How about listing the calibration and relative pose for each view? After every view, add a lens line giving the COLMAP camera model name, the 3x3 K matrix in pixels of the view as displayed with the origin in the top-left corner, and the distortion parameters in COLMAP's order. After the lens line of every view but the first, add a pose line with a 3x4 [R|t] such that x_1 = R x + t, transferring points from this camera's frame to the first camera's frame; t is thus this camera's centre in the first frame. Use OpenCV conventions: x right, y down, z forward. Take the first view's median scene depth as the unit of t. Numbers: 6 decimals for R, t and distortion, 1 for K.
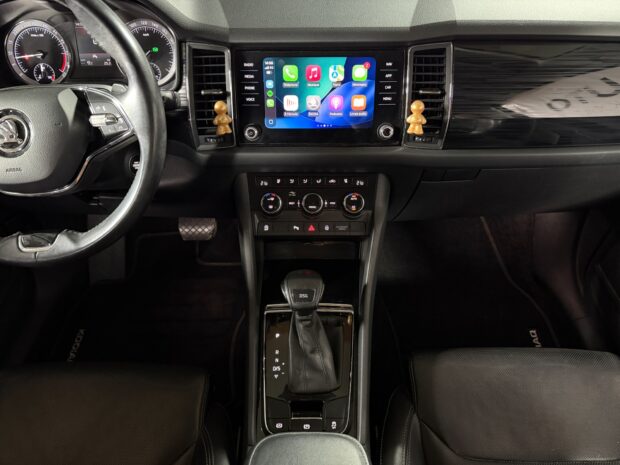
lens RADIAL K [[434.4, 0, 307.0], [0, 434.4, 240.4], [0, 0, 1]] dist [0.037350, -0.043528]
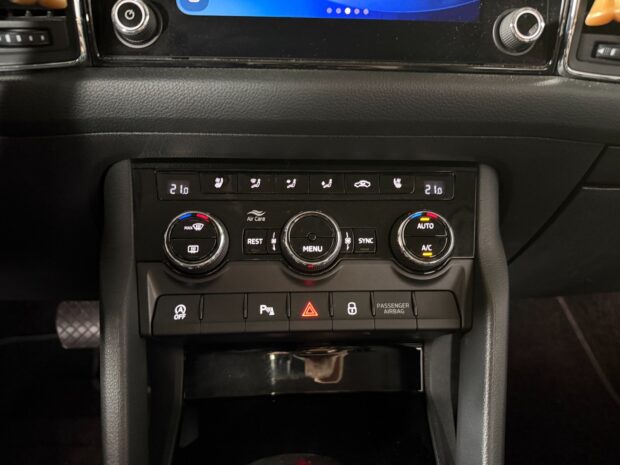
lens RADIAL K [[432.9, 0, 314.8], [0, 432.9, 230.9], [0, 0, 1]] dist [0.025862, -0.037654]
pose [[0.996917, -0.000927, 0.078452, -0.013928], [0.020383, 0.968658, -0.247559, -0.003263], [-0.075764, 0.248395, 0.965691, 0.668139]]
